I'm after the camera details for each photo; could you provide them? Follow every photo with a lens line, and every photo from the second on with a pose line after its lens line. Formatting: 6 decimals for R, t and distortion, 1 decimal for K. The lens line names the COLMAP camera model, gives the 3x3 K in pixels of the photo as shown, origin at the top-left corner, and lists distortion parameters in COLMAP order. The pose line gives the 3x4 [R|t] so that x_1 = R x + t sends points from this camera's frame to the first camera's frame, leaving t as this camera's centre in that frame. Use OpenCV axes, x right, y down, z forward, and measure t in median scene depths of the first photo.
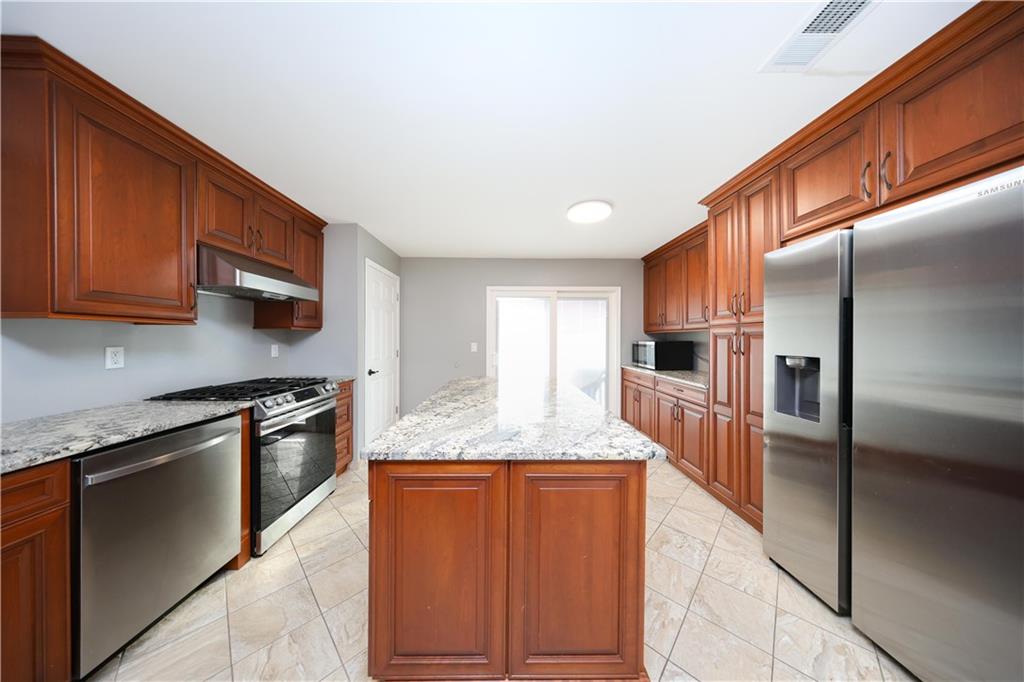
lens RADIAL K [[293.3, 0, 512.0], [0, 293.3, 341.0], [0, 0, 1]] dist [-0.001375, -0.000145]
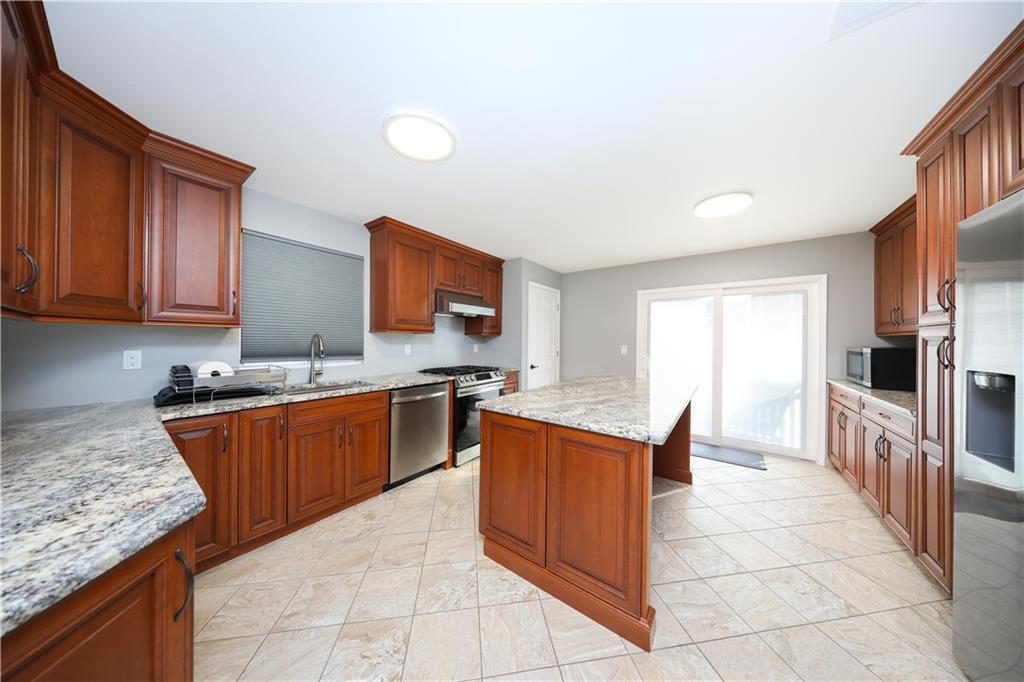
lens RADIAL K [[293.3, 0, 512.0], [0, 293.3, 341.0], [0, 0, 1]] dist [-0.001375, -0.000145]
pose [[0.795216, 0.006237, -0.606295, 0.366689], [-0.011686, 0.999919, -0.005040, -0.002465], [0.606214, 0.011093, 0.795224, -0.152694]]
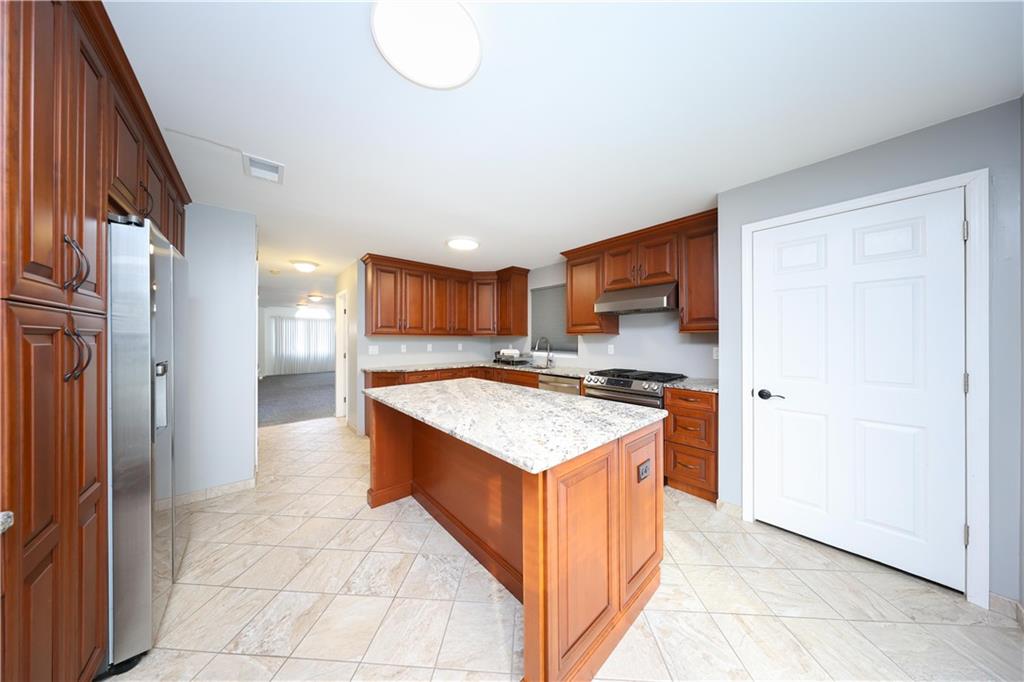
lens RADIAL K [[293.3, 0, 512.0], [0, 293.3, 341.0], [0, 0, 1]] dist [-0.001375, -0.000145]
pose [[-0.763776, 0.003339, -0.645473, 0.537252], [-0.004548, 0.999934, 0.010555, -0.021356], [0.645466, 0.010998, -0.763710, 1.715943]]
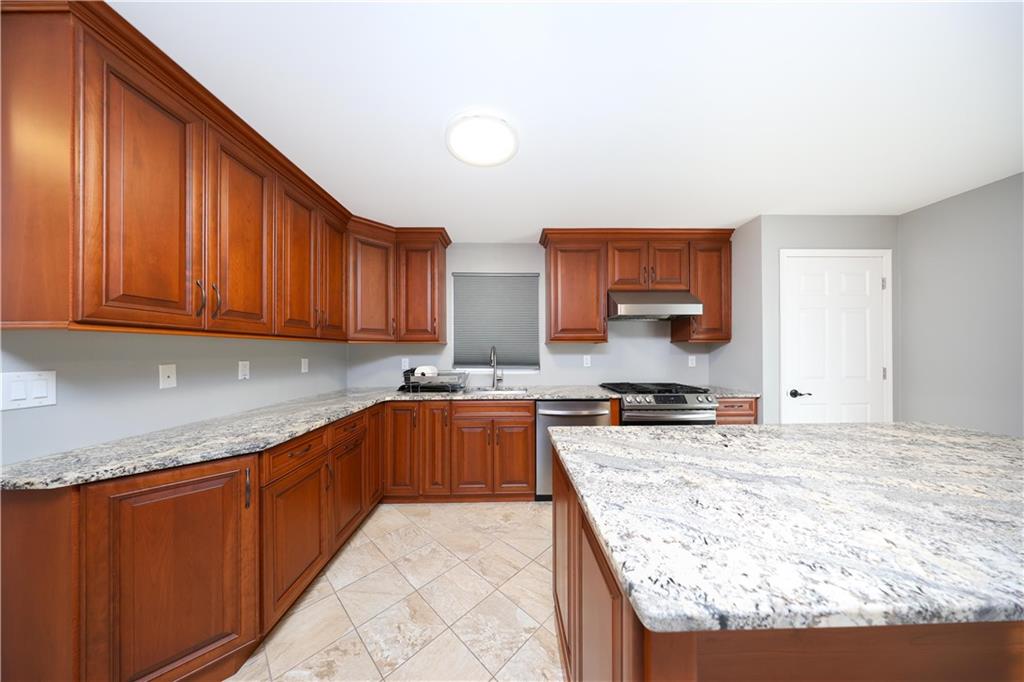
lens RADIAL K [[299.2, 0, 512.5], [0, 299.2, 350.6], [0, 0, 1]] dist [-0.000573, -0.000063]
pose [[0.001087, -0.003126, -0.999995, 0.464725], [-0.004023, 0.999987, -0.003130, -0.001774], [0.999991, 0.004026, 0.001074, 0.385164]]
